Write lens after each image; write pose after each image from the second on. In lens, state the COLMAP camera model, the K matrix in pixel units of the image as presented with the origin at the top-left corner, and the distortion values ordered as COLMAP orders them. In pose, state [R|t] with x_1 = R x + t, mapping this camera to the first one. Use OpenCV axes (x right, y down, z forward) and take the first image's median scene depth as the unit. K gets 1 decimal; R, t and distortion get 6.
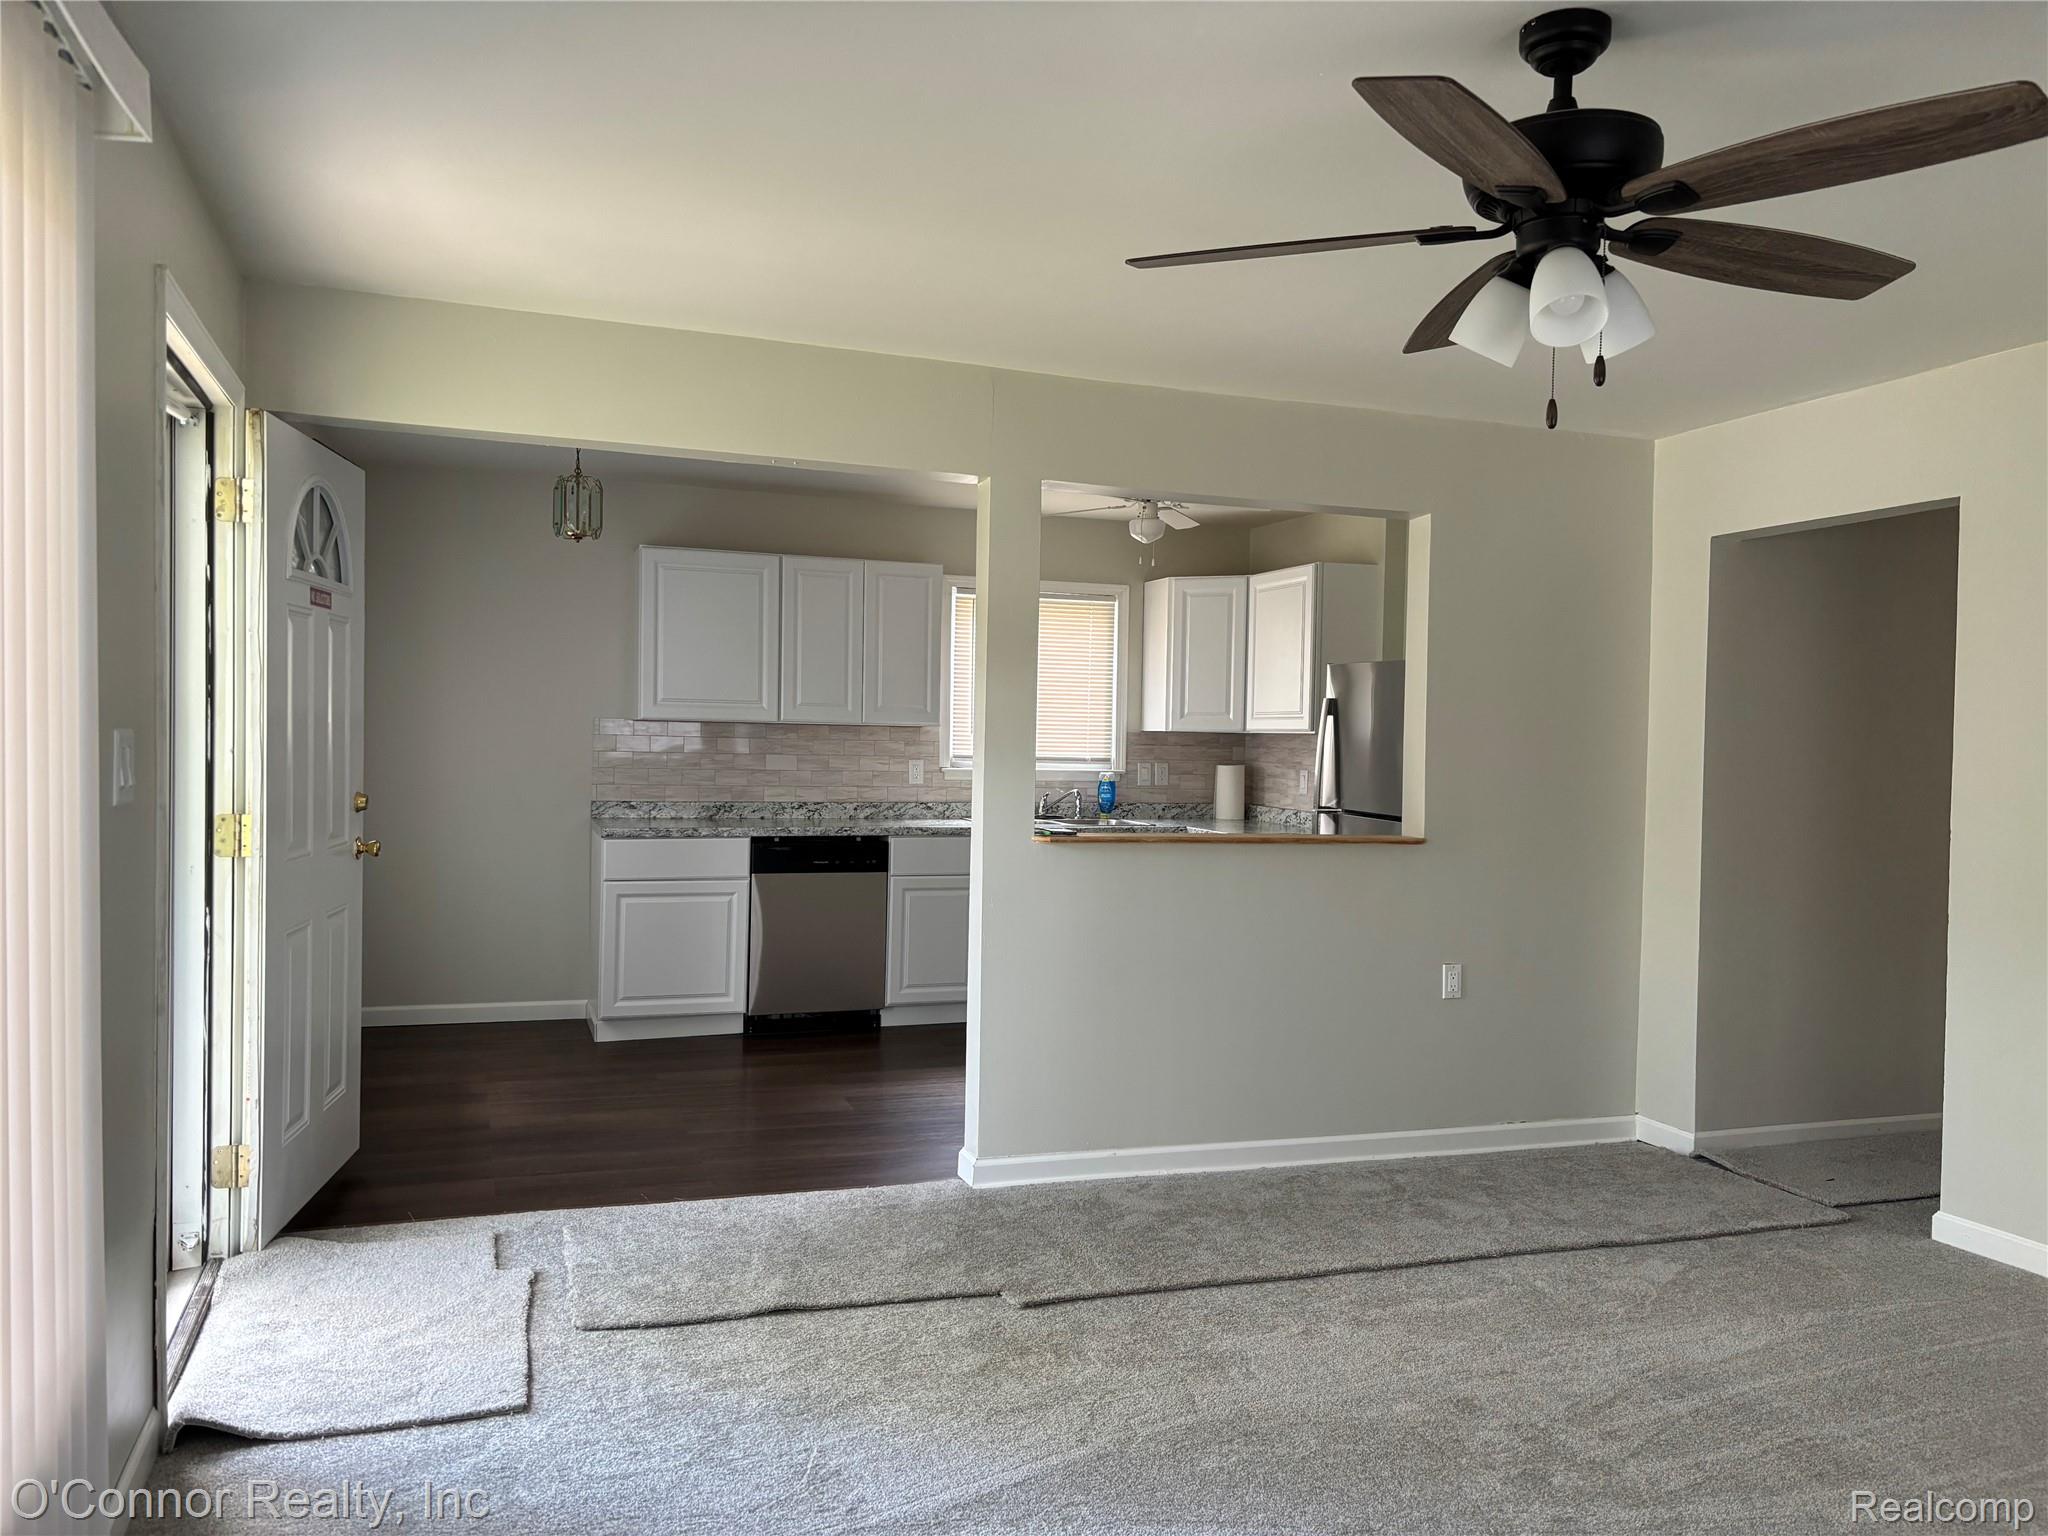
lens RADIAL K [[1539.9, 0, 1028.0], [0, 1539.9, 779.2], [0, 0, 1]] dist [0.055467, 0.000124]
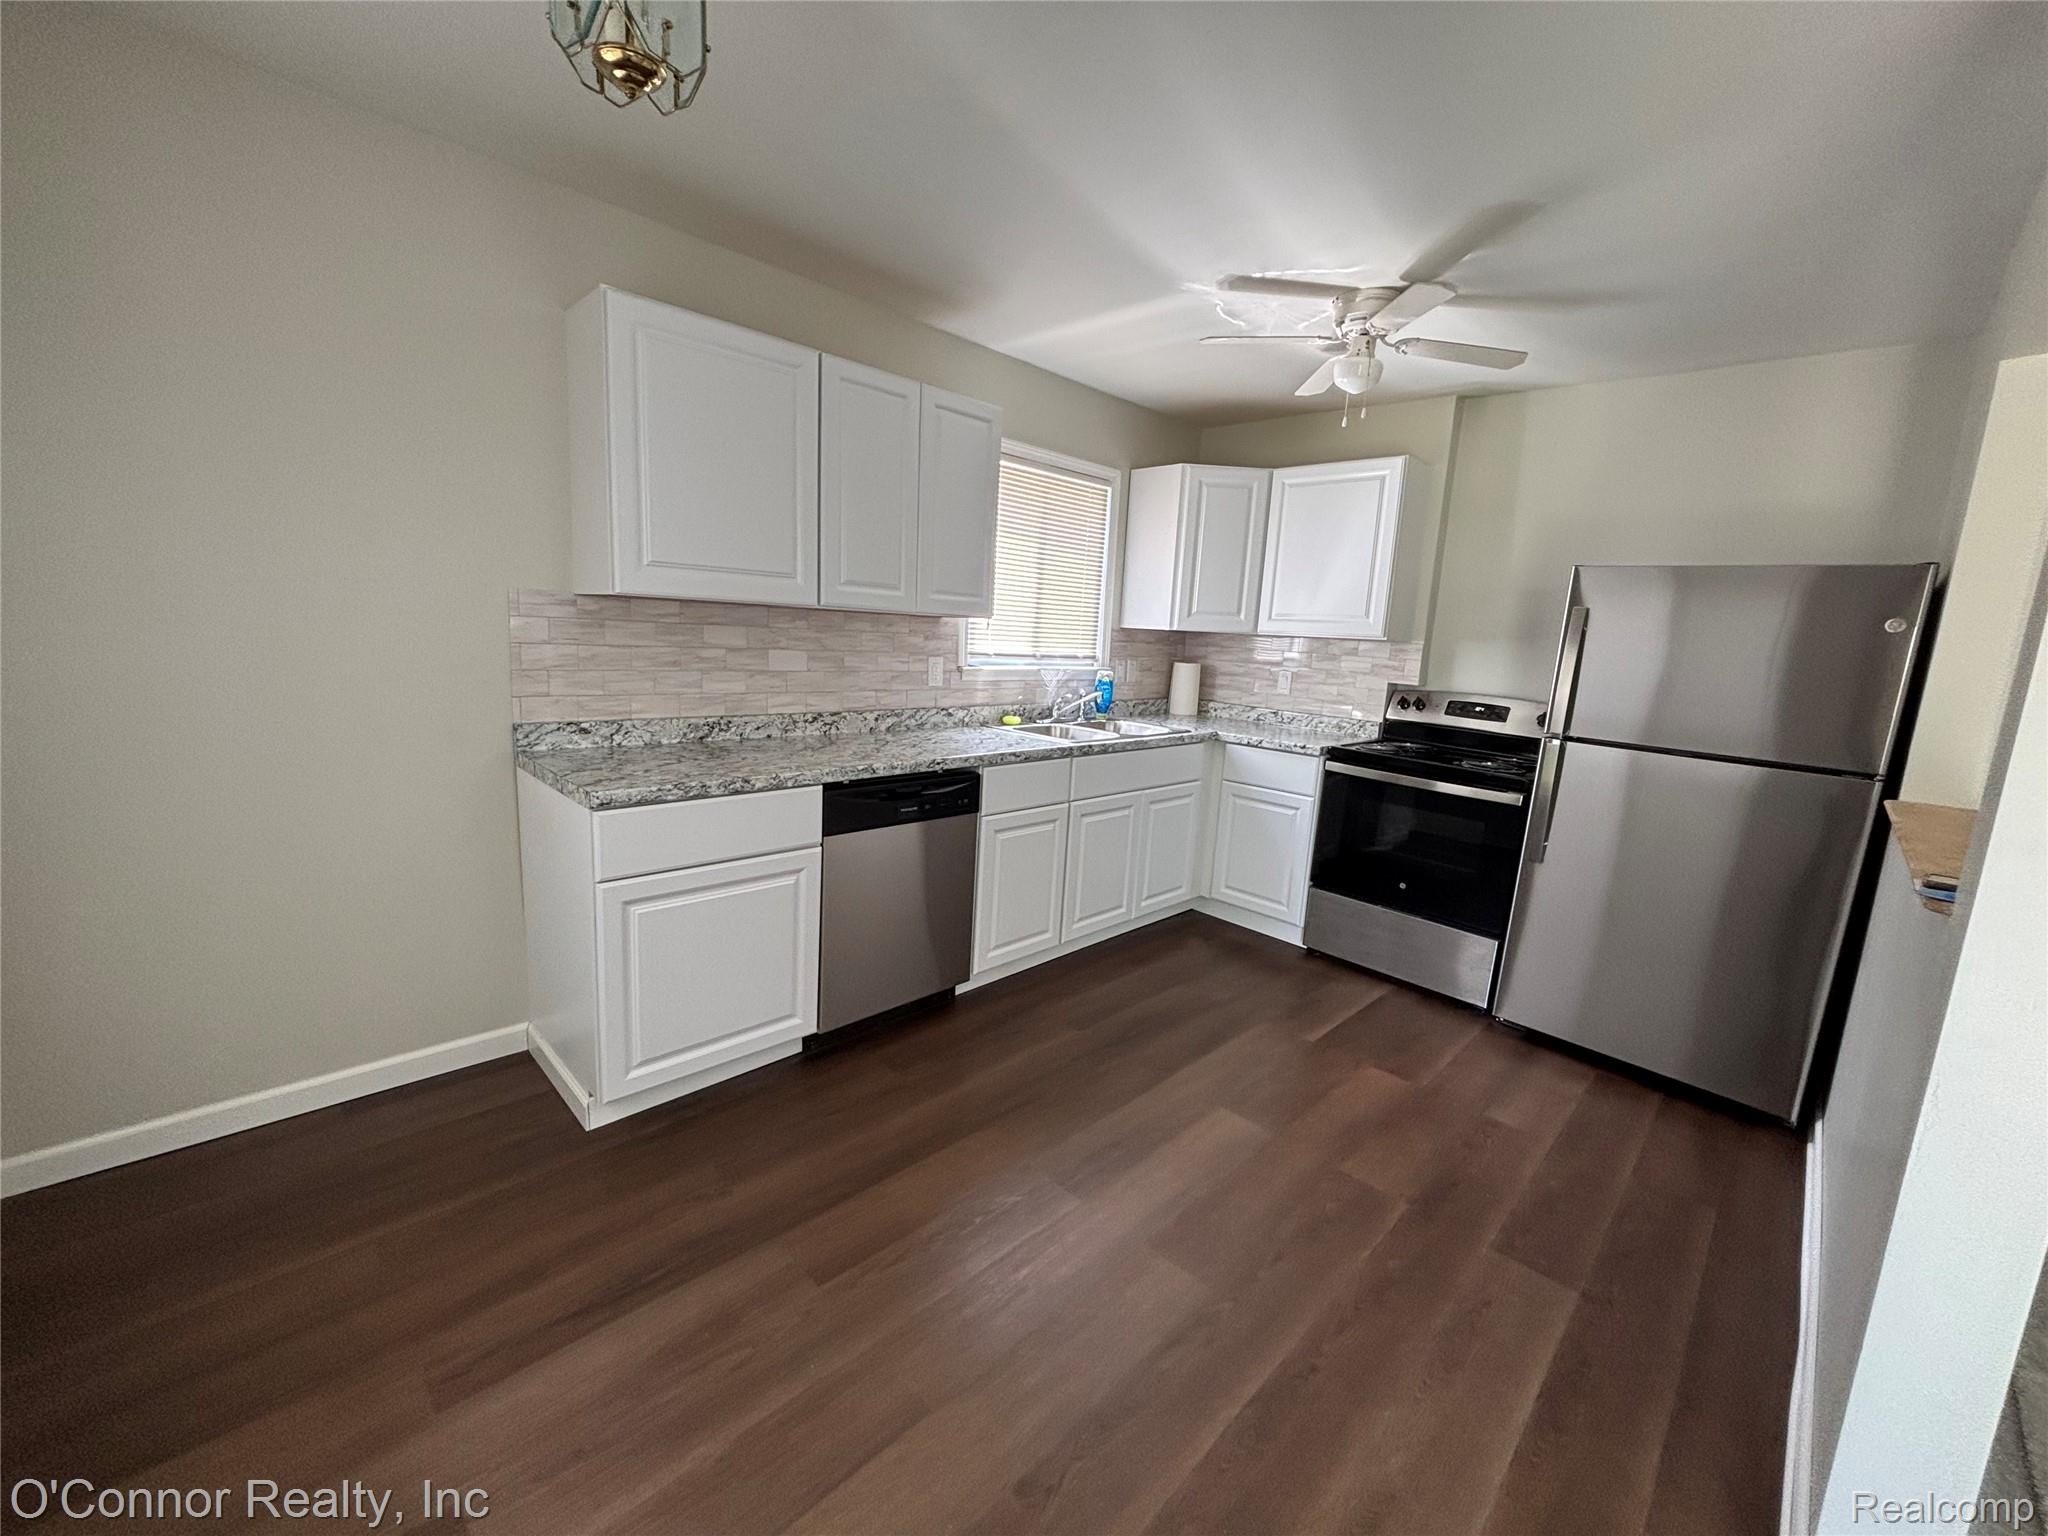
lens RADIAL K [[822.9, 0, 1022.2], [0, 822.9, 769.9], [0, 0, 1]] dist [-0.006416, 0.002655]
pose [[0.905390, -0.045888, 0.422094, -0.224360], [-0.020387, 0.988297, 0.151172, -0.020794], [-0.424091, -0.145475, 0.893859, 0.581407]]
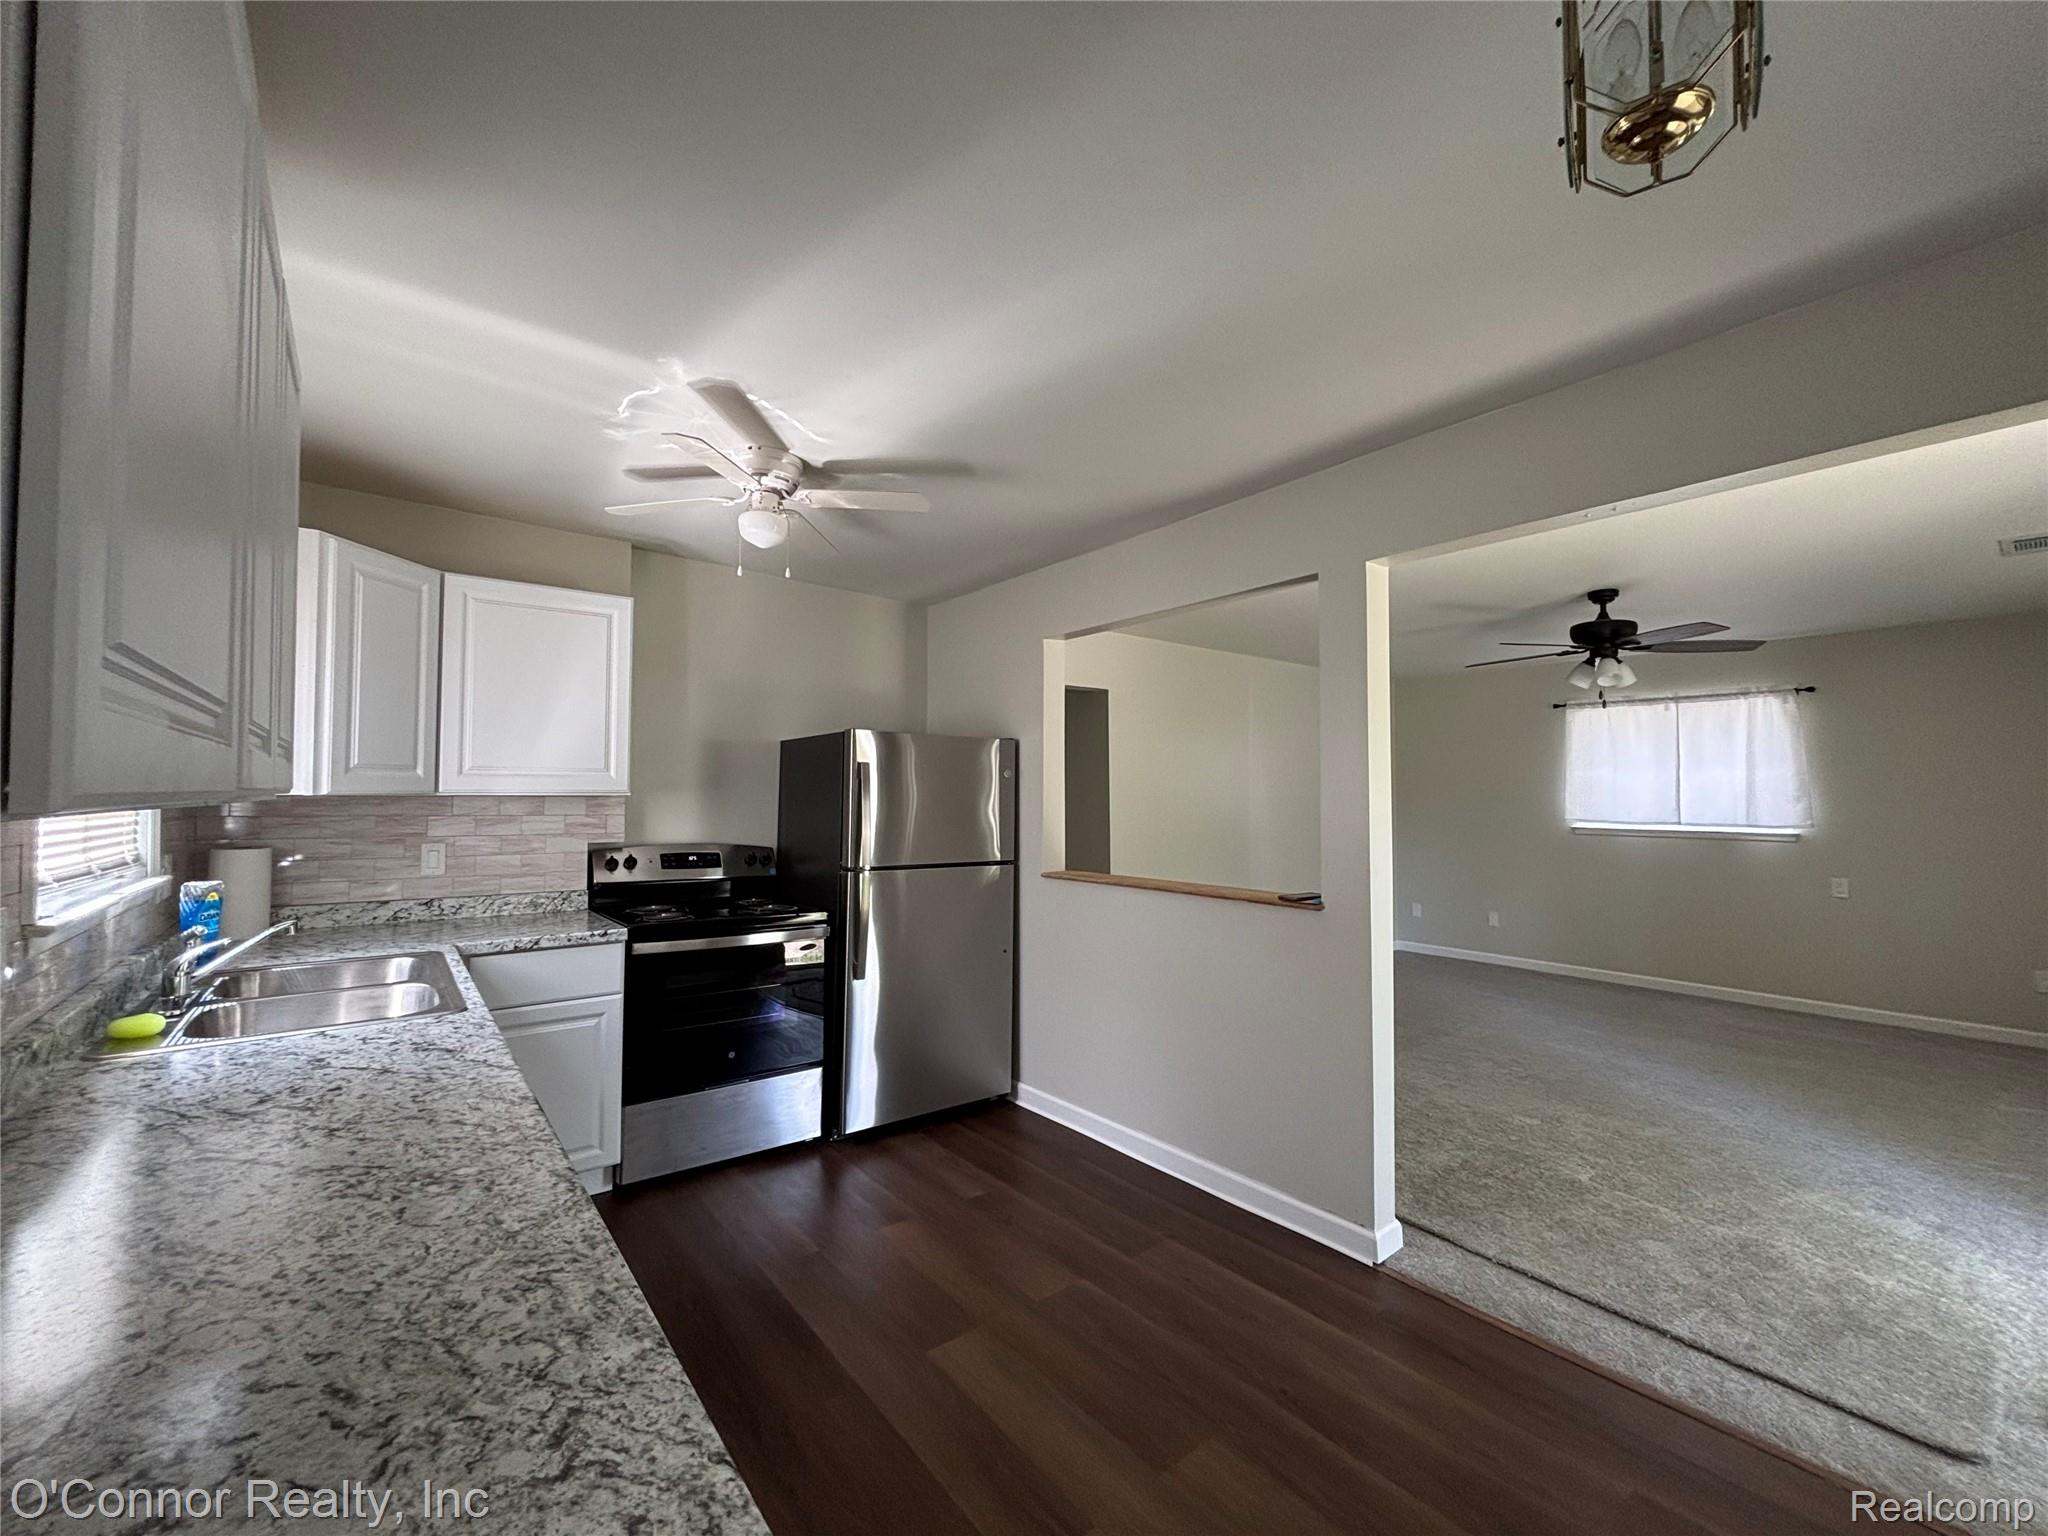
lens RADIAL K [[822.9, 0, 1022.2], [0, 822.9, 769.9], [0, 0, 1]] dist [-0.006416, 0.002655]
pose [[-0.313361, 0.006187, 0.949614, -0.294243], [0.019747, 0.999805, 0.000003, -0.036697], [-0.949429, 0.018753, -0.313422, 0.872046]]
